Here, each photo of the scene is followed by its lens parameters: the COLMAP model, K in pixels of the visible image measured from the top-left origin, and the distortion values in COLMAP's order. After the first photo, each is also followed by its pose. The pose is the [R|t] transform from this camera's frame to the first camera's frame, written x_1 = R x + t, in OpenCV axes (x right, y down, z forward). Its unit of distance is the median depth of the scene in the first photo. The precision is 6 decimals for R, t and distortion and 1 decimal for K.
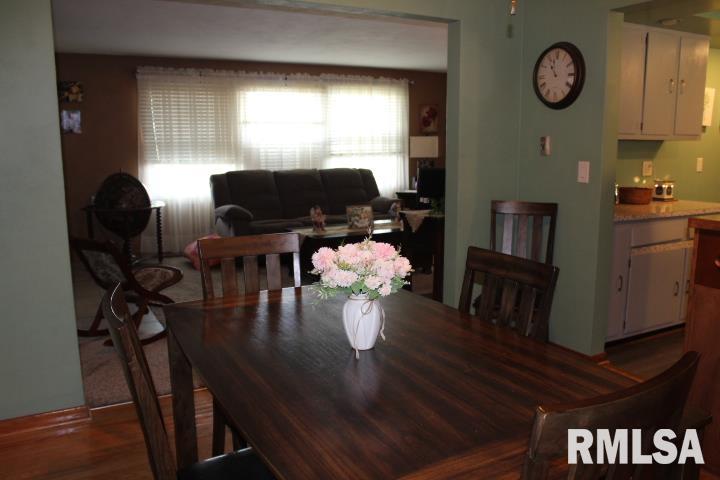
lens RADIAL K [[602.5, 0, 359.4], [0, 602.5, 239.5], [0, 0, 1]] dist [-0.071011, 0.007113]
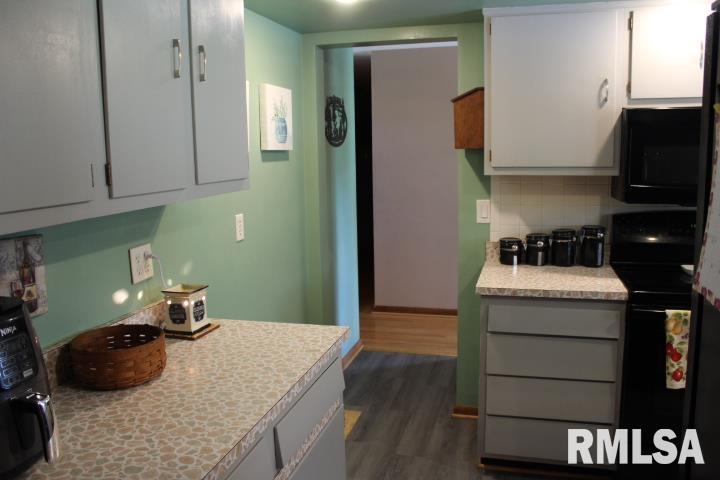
lens RADIAL K [[602.5, 0, 360.5], [0, 602.5, 241.1], [0, 0, 1]] dist [-0.071011, 0.007113]
pose [[0.703330, -0.110192, 0.702271, 0.305352], [0.131388, 0.991043, 0.023917, -0.126429], [-0.698616, 0.075448, 0.711508, 0.601630]]
